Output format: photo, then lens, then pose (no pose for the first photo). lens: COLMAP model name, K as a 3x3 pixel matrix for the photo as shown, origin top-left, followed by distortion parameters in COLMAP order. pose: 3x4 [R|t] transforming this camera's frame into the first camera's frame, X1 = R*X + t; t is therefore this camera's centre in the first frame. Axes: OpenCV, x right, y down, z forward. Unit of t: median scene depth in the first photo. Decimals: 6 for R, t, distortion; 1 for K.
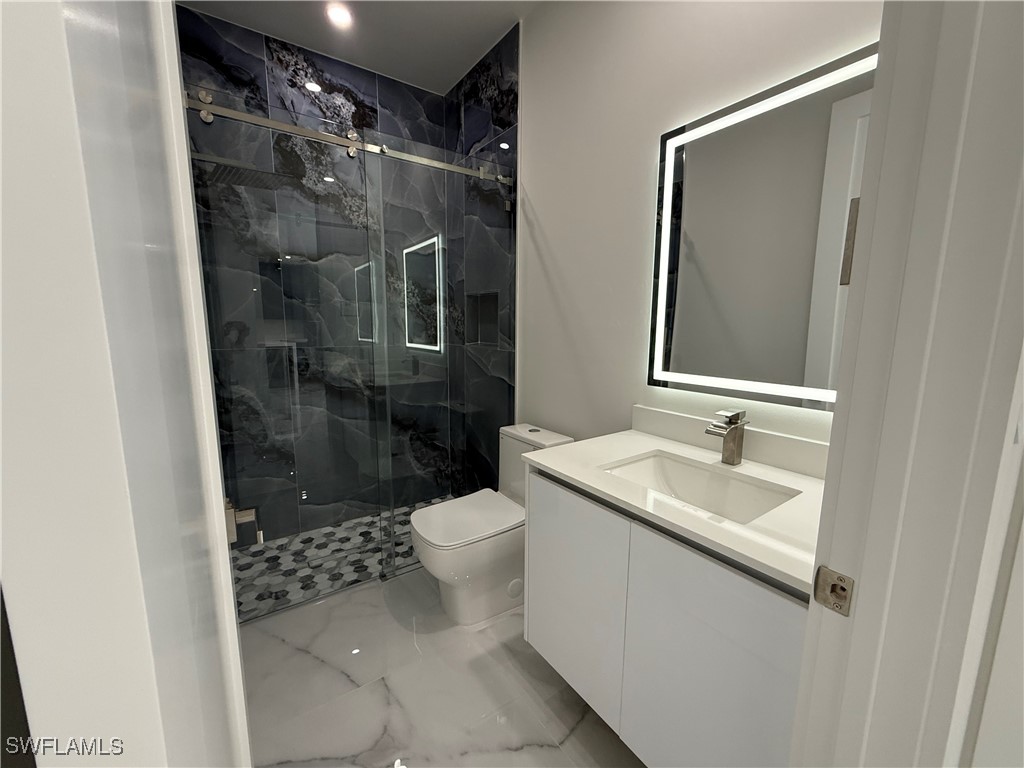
lens RADIAL K [[420.2, 0, 512.8], [0, 420.2, 388.4], [0, 0, 1]] dist [0.000773, -0.000047]
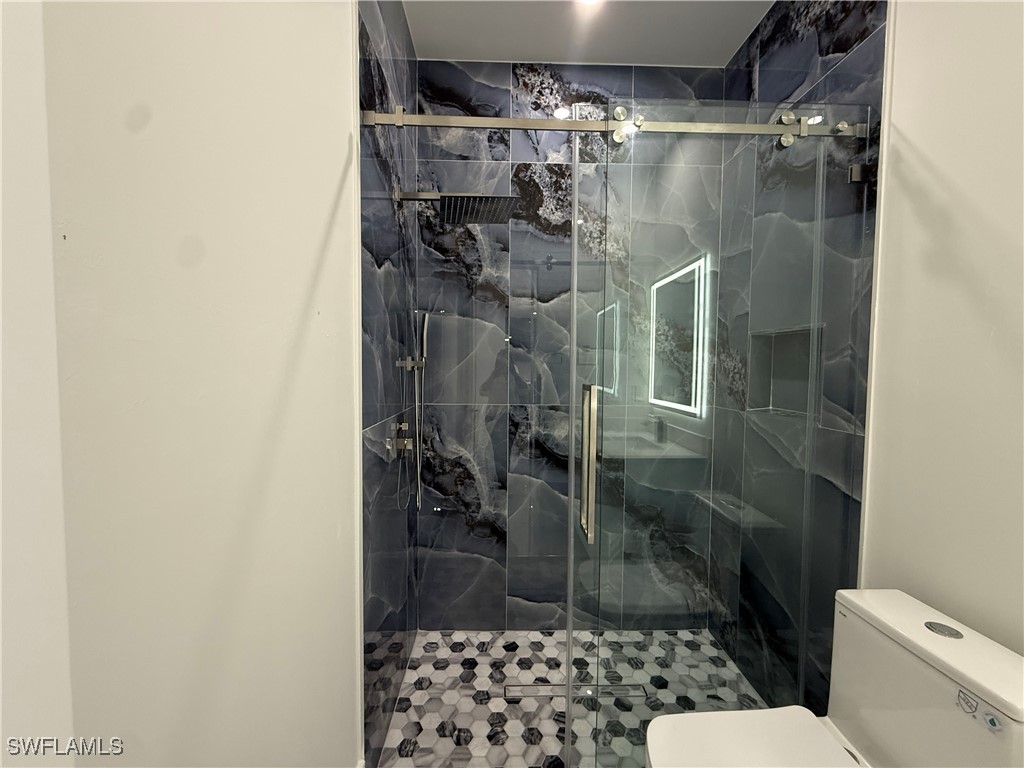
lens RADIAL K [[420.2, 0, 507.1], [0, 420.2, 386.3], [0, 0, 1]] dist [0.000773, -0.000047]
pose [[0.839797, 0.025618, -0.542295, -0.080986], [-0.084857, 0.992803, -0.084510, -0.062314], [0.536227, 0.116988, 0.835927, 0.288457]]
